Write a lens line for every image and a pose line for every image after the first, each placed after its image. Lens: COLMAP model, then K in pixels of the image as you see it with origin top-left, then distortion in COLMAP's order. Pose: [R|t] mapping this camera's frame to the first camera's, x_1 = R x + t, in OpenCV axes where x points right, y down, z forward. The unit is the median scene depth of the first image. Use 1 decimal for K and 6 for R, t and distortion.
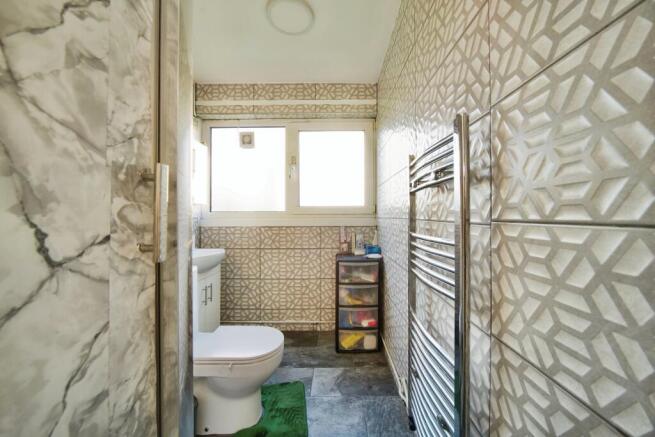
lens RADIAL K [[246.1, 0, 327.5], [0, 246.1, 218.5], [0, 0, 1]] dist [-0.000364, 0.000011]
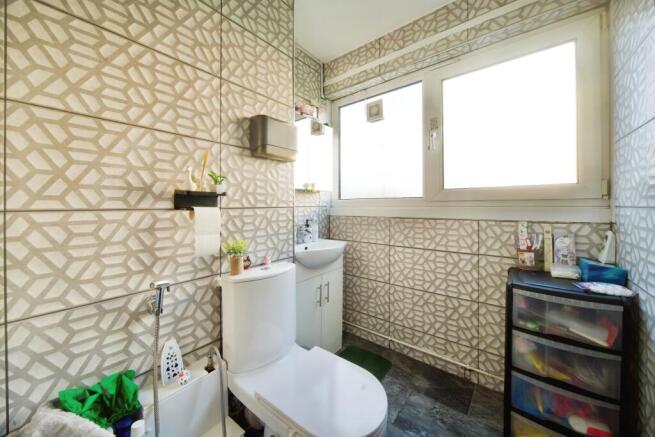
lens RADIAL K [[238.5, 0, 329.0], [0, 238.5, 206.0], [0, 0, 1]] dist [-0.009871, 0.000020]
pose [[0.800577, 0.000975, -0.599229, 0.029072], [-0.001112, 0.999999, 0.000142, -0.002822], [0.599228, 0.000553, 0.800578, 0.282043]]
